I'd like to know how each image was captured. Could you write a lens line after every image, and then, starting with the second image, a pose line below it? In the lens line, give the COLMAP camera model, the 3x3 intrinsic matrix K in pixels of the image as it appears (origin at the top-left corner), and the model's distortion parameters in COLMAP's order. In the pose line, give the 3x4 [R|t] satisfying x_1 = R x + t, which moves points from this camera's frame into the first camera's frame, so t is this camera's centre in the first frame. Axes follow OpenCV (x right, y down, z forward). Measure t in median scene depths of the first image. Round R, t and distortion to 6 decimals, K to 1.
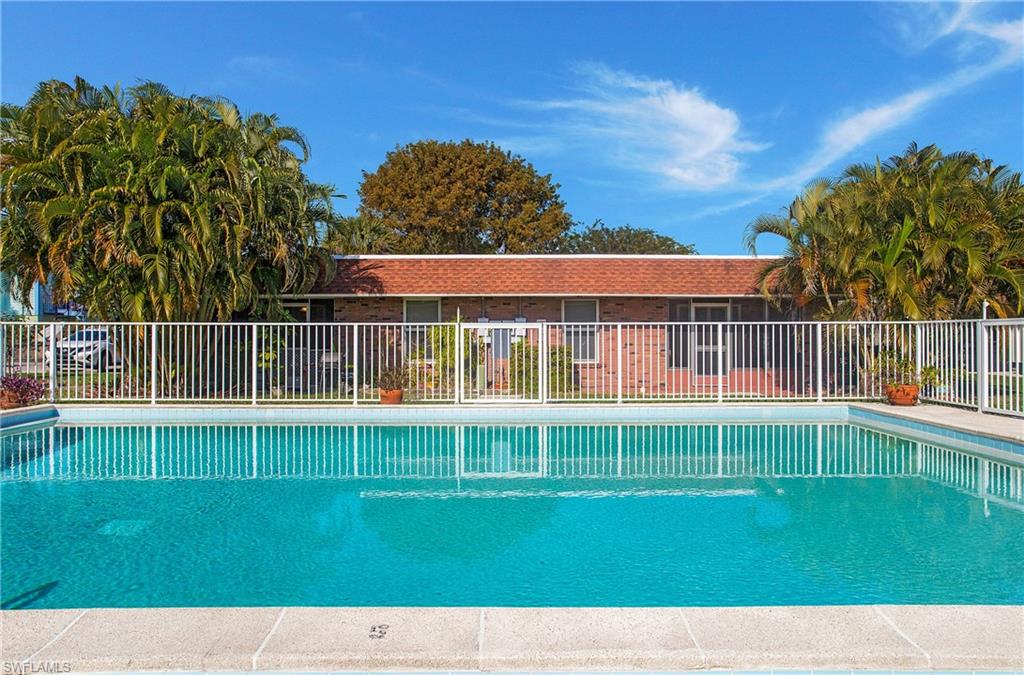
lens RADIAL K [[757.1, 0, 513.9], [0, 757.1, 337.0], [0, 0, 1]] dist [0.036555, 0.000931]
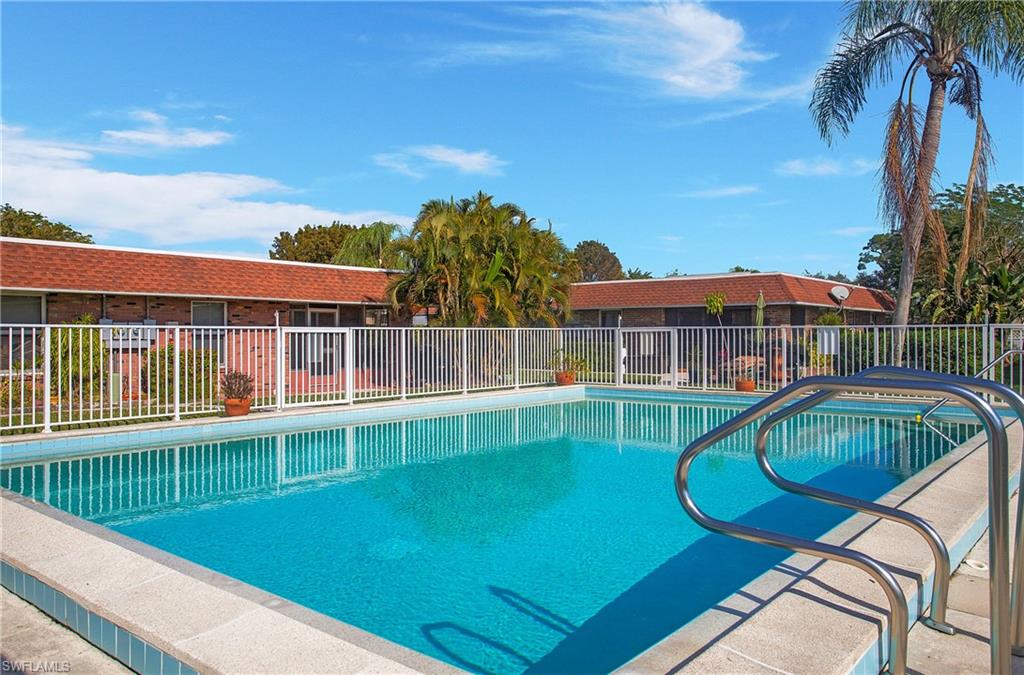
lens RADIAL K [[757.1, 0, 511.4], [0, 757.1, 335.1], [0, 0, 1]] dist [0.036555, 0.000931]
pose [[0.666436, 0.000187, 0.745562, -0.376038], [0.004484, 0.999981, -0.004258, -0.001370], [-0.745549, 0.006181, 0.666422, 0.082931]]
